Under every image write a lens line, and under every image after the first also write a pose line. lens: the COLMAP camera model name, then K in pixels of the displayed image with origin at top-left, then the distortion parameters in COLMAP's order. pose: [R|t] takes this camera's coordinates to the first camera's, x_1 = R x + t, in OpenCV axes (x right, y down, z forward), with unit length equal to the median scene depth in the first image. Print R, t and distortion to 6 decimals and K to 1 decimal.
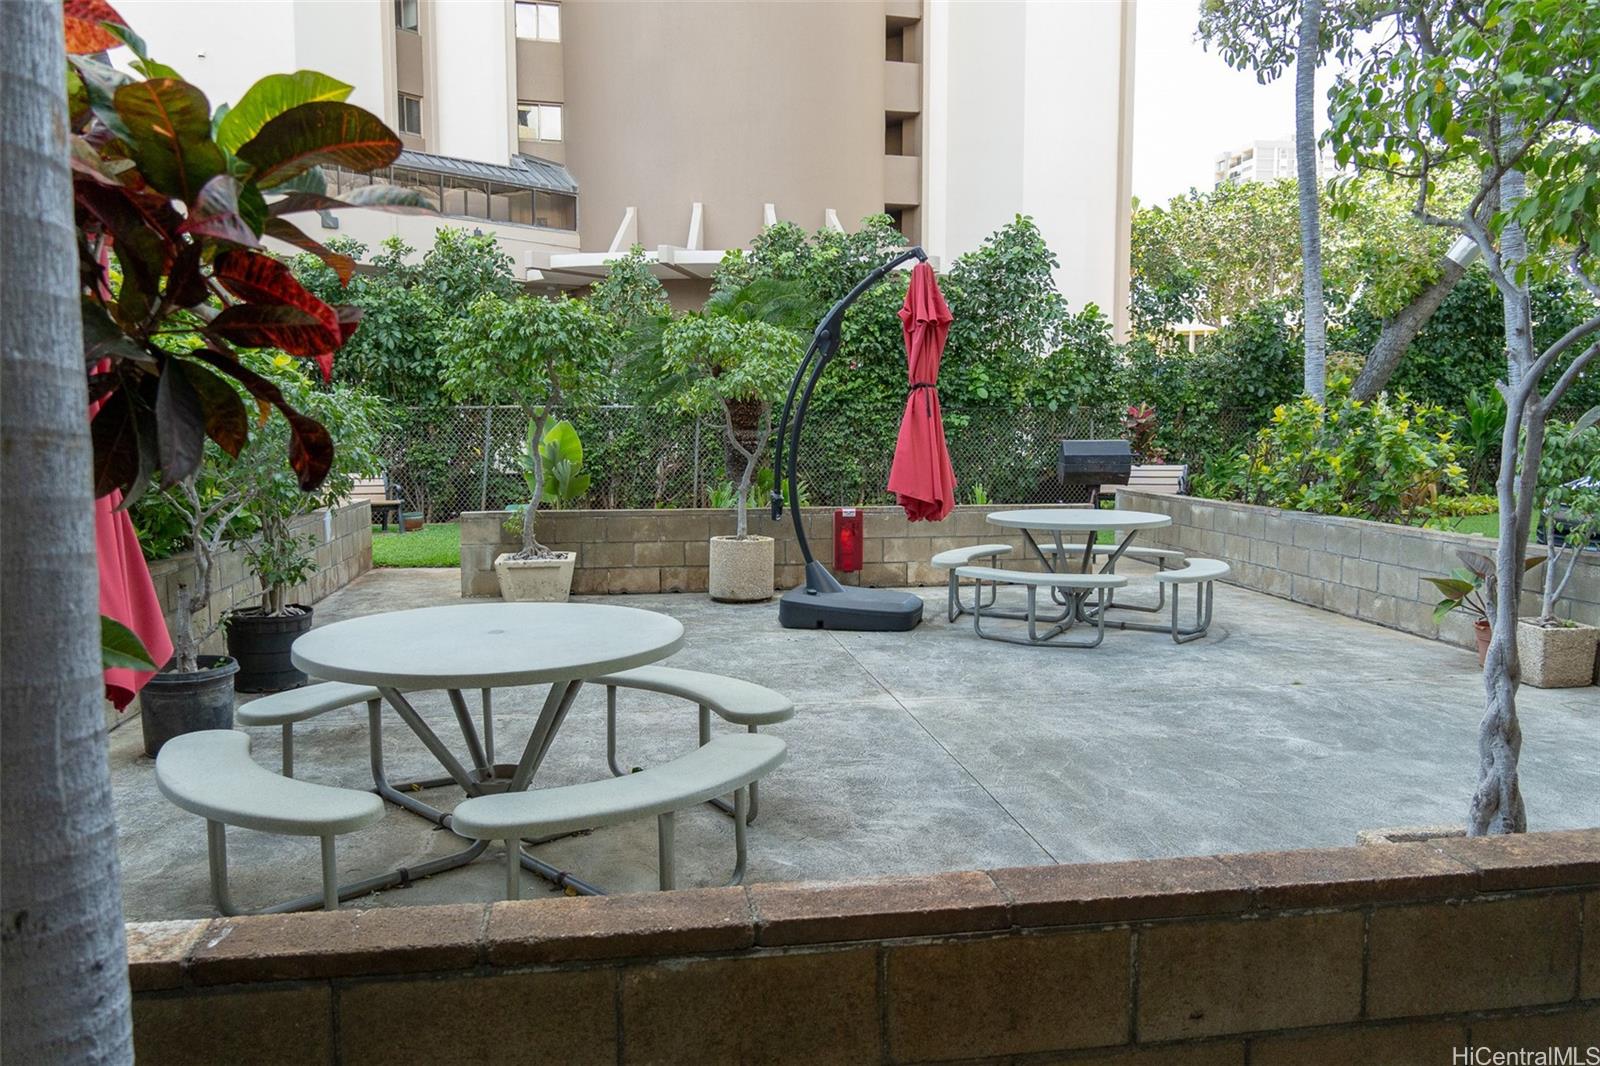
lens RADIAL K [[1176.1, 0, 800.6], [0, 1176.1, 534.1], [0, 0, 1]] dist [-0.010257, -0.000979]
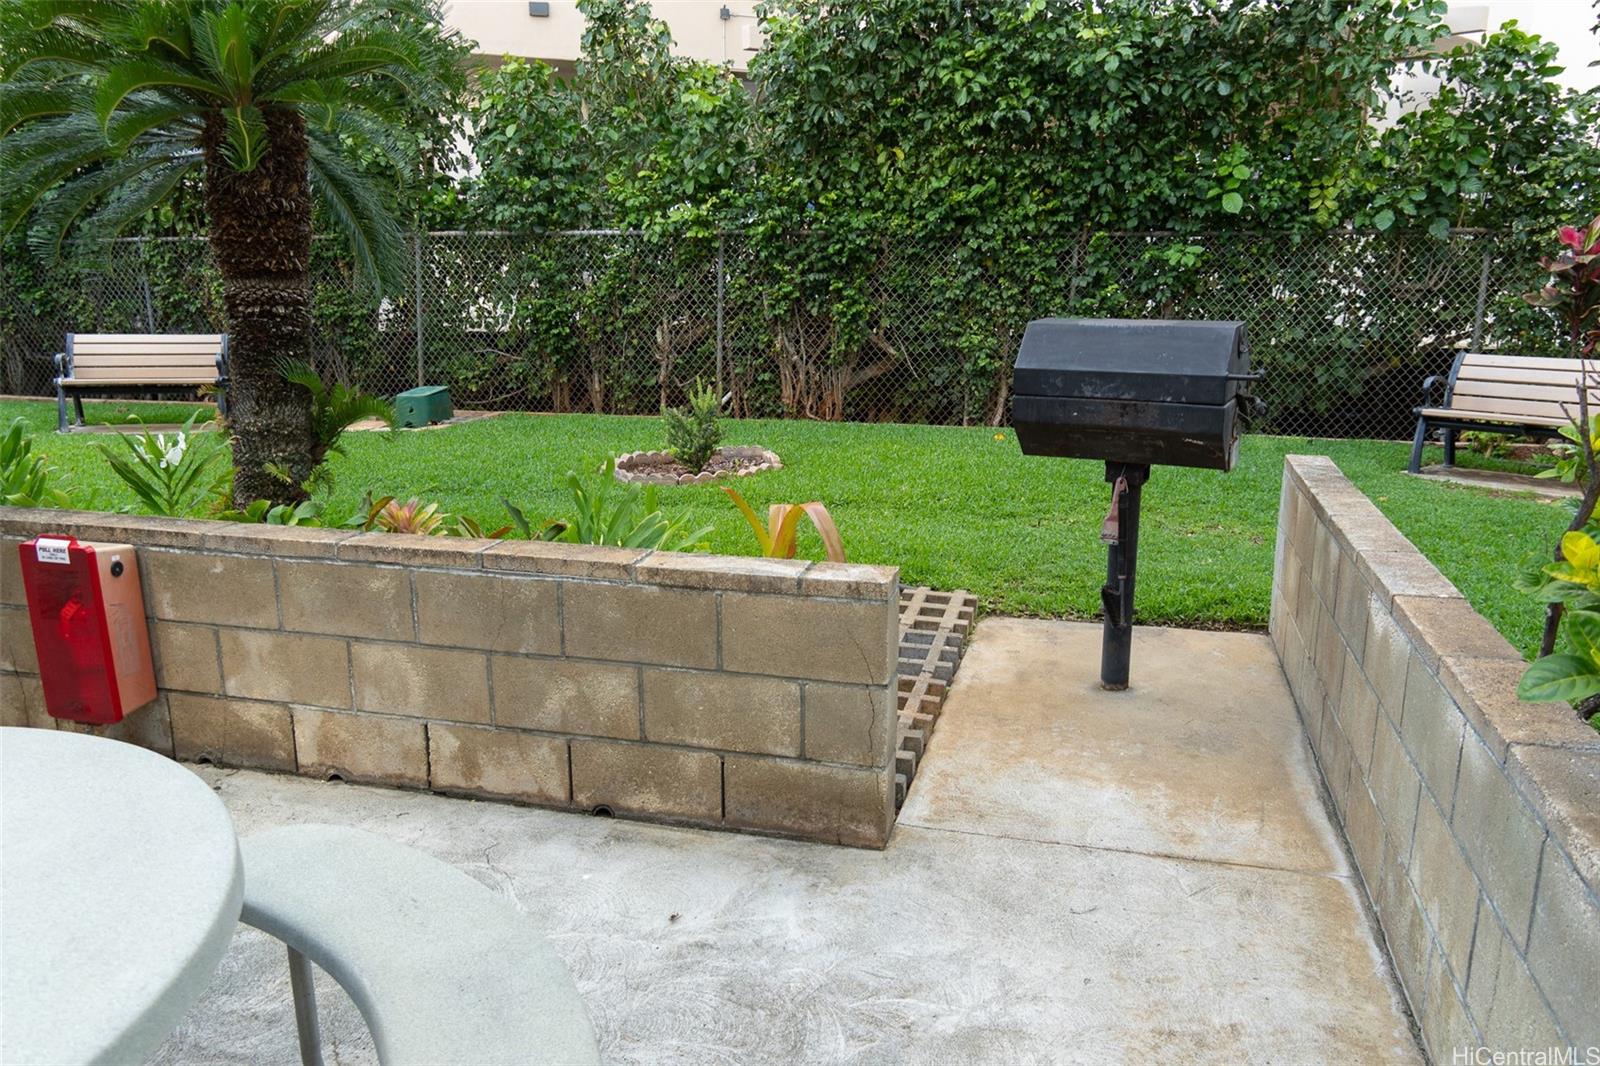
lens RADIAL K [[1176.1, 0, 800.2], [0, 1176.1, 529.8], [0, 0, 1]] dist [-0.010257, -0.000979]
pose [[0.916700, 0.092018, -0.388837, 0.195010], [-0.039282, 0.989162, 0.141476, -0.042898], [0.397641, -0.114416, 0.910379, 0.438516]]
